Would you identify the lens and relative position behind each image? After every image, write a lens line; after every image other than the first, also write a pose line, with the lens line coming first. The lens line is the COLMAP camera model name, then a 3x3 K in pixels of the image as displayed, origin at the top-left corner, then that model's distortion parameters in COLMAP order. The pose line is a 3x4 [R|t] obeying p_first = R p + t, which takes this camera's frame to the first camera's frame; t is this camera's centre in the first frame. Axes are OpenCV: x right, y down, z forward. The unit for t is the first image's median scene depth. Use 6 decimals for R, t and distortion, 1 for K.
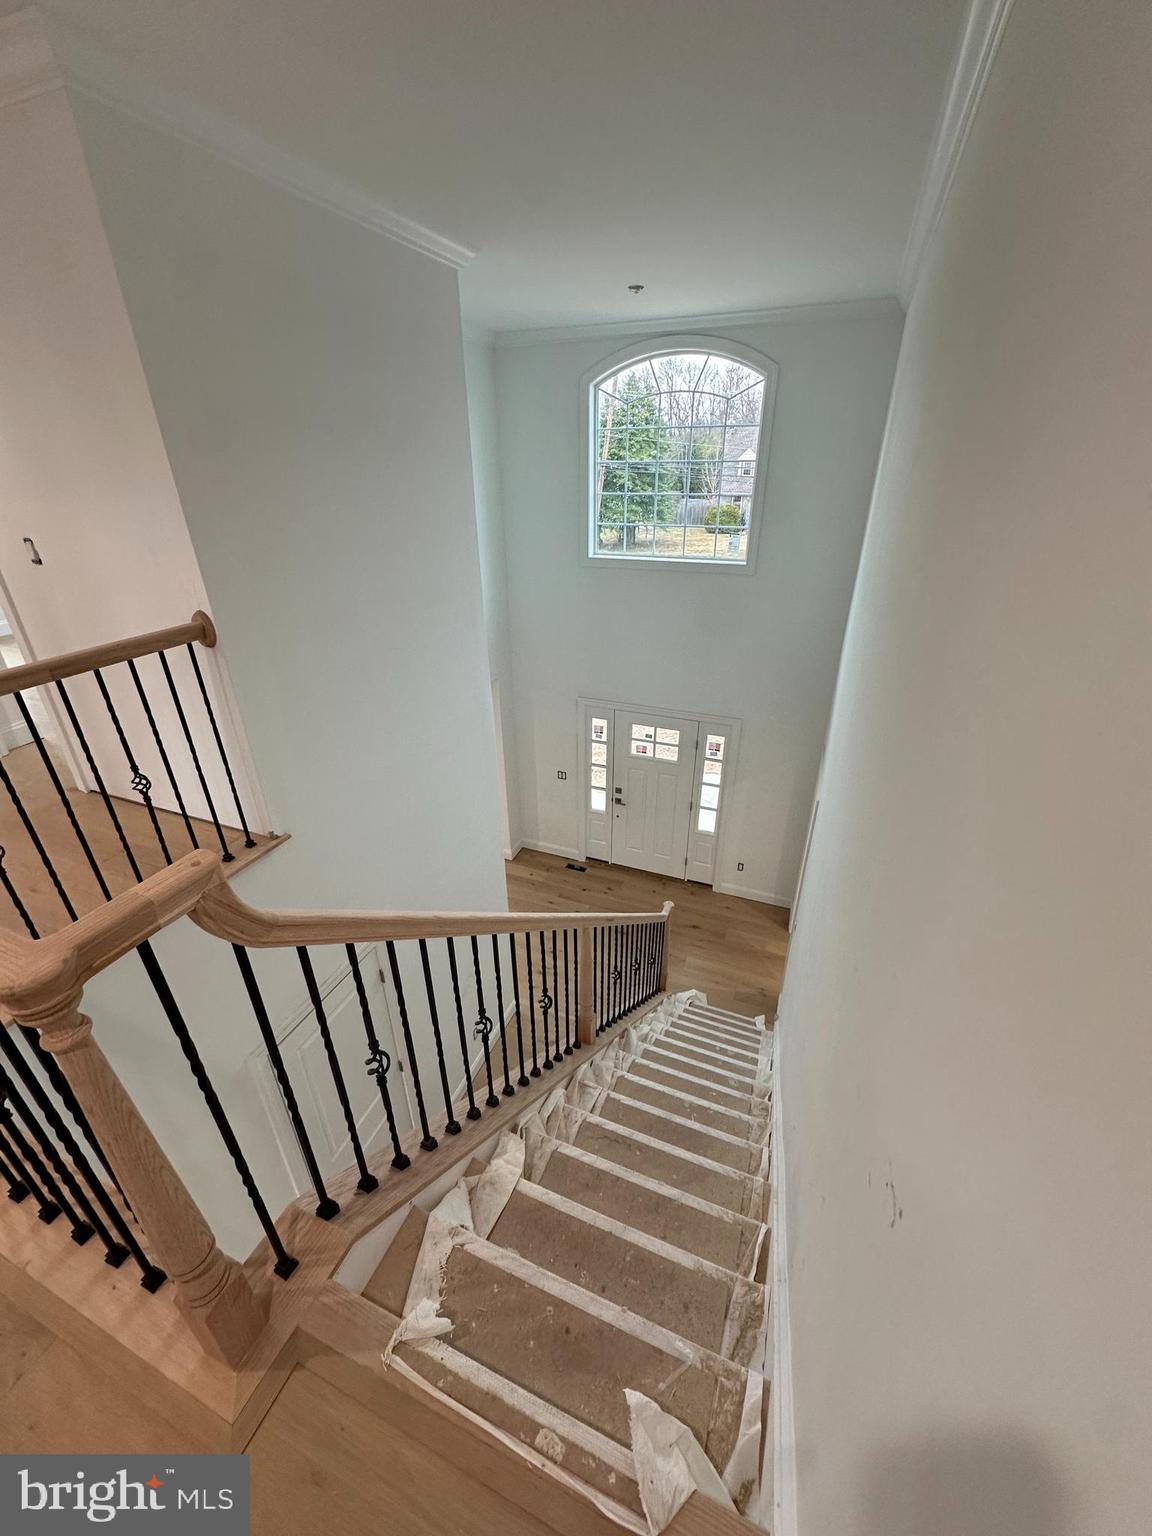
lens RADIAL K [[606.9, 0, 578.2], [0, 606.9, 768.6], [0, 0, 1]] dist [-0.003278, 0.000212]
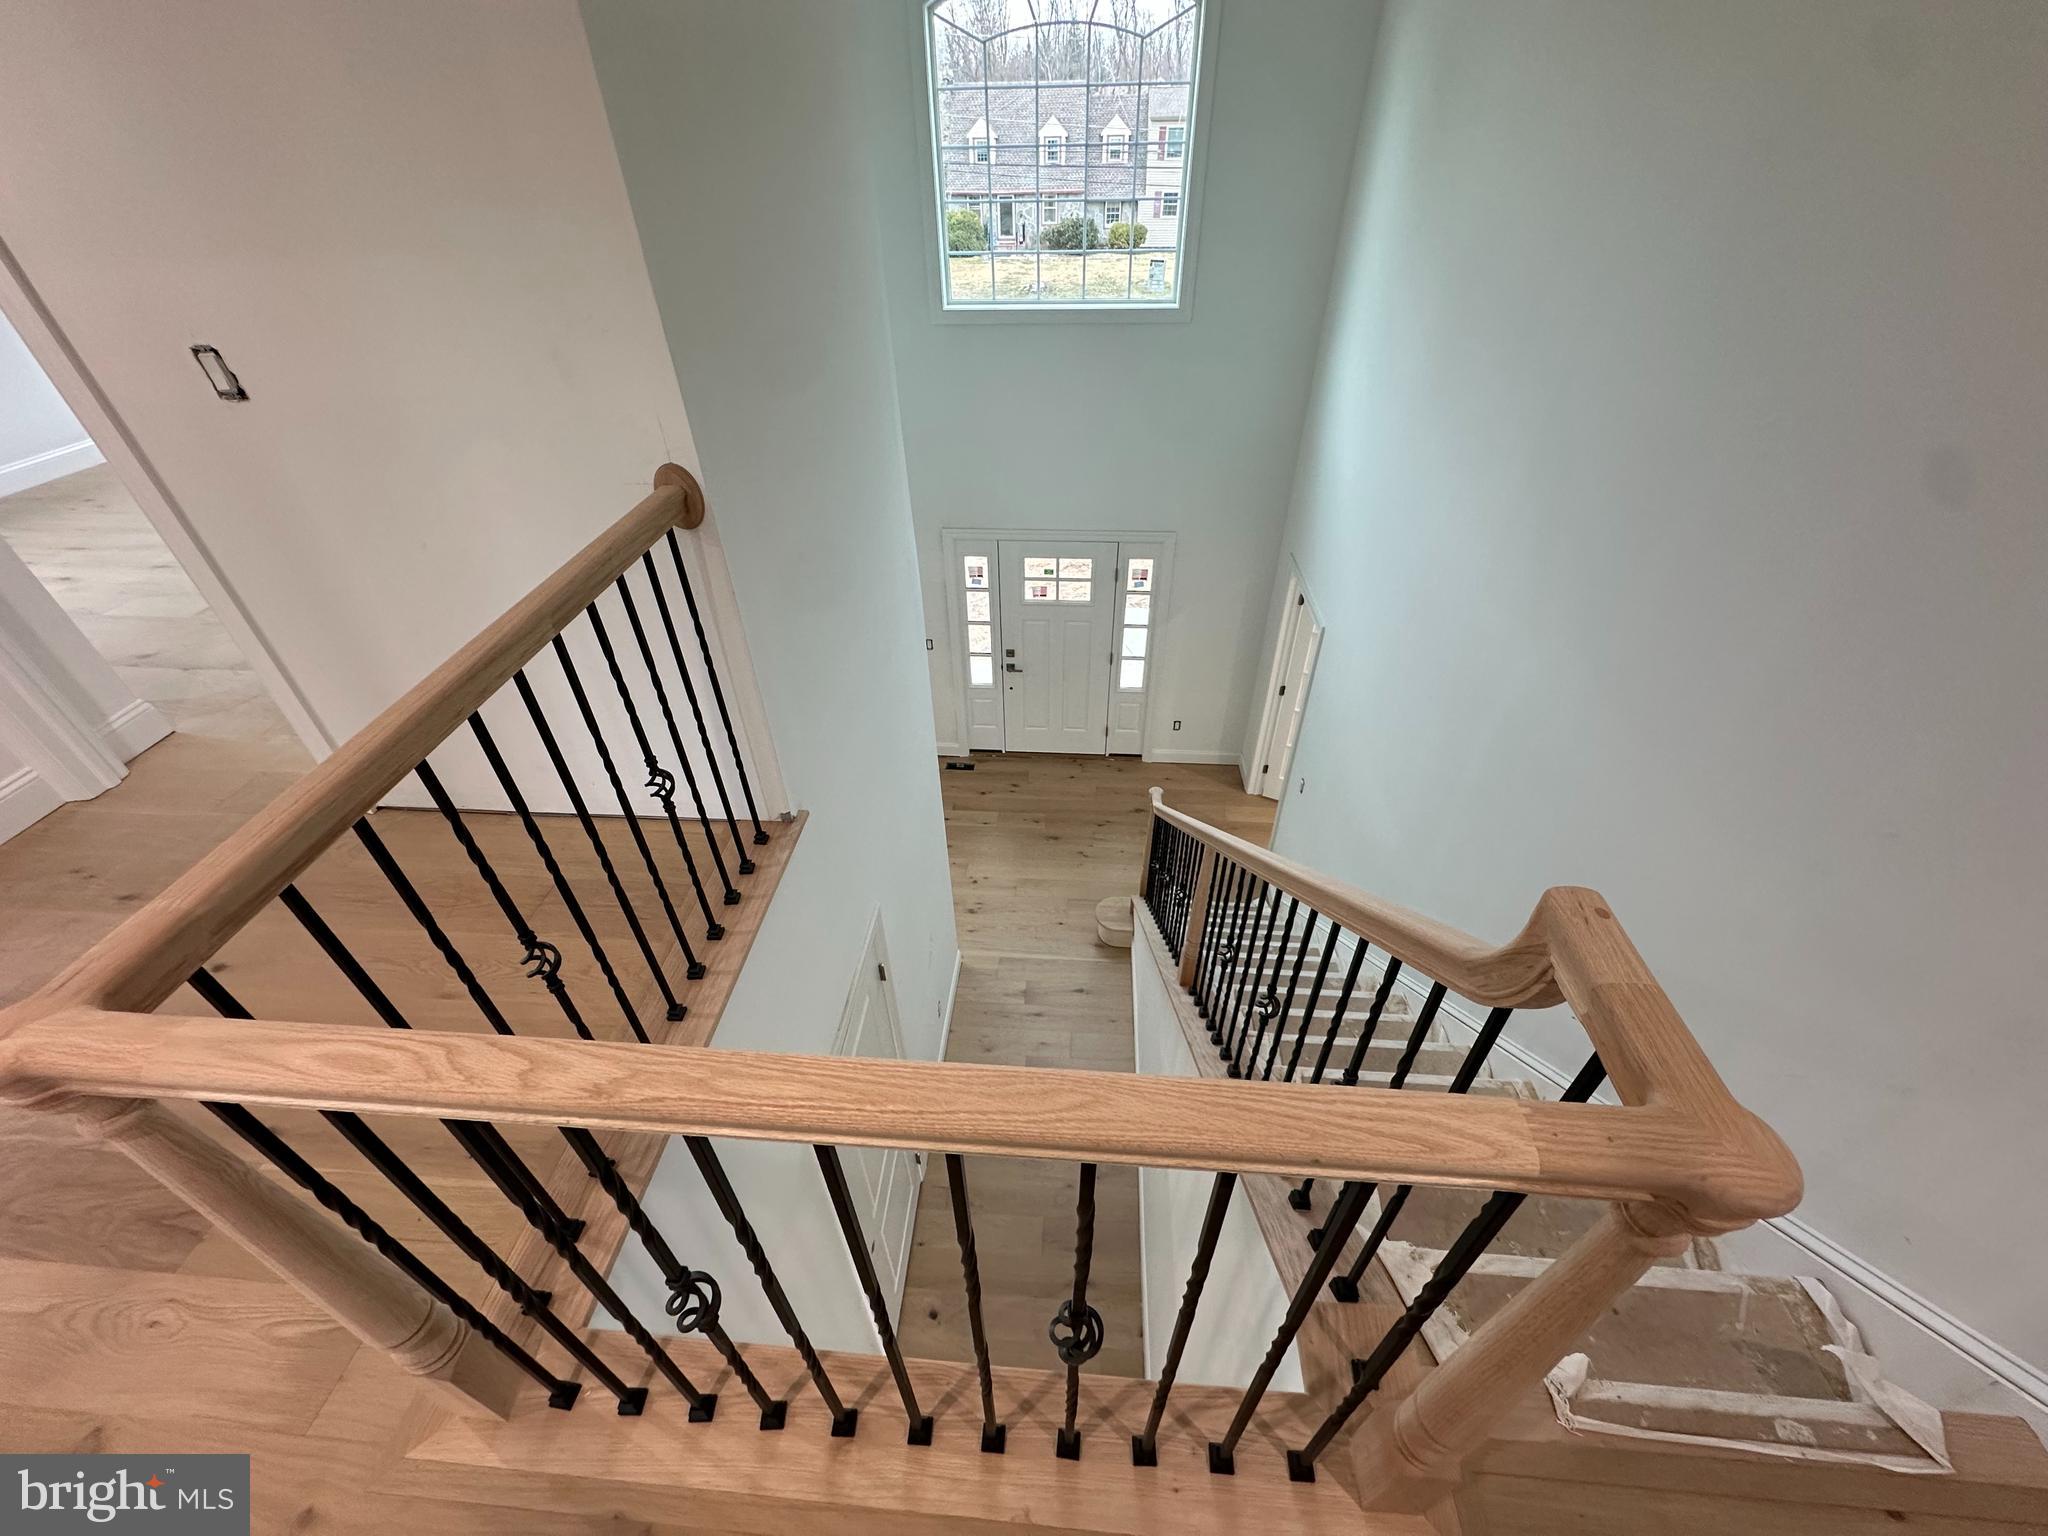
lens RADIAL K [[809.2, 0, 1023.6], [0, 809.2, 765.8], [0, 0, 1]] dist [-0.003278, 0.000212]
pose [[0.952709, -0.193002, 0.234723, -0.182037], [0.145116, 0.967602, 0.206611, -0.033037], [-0.266995, -0.162778, 0.949851, 0.052870]]
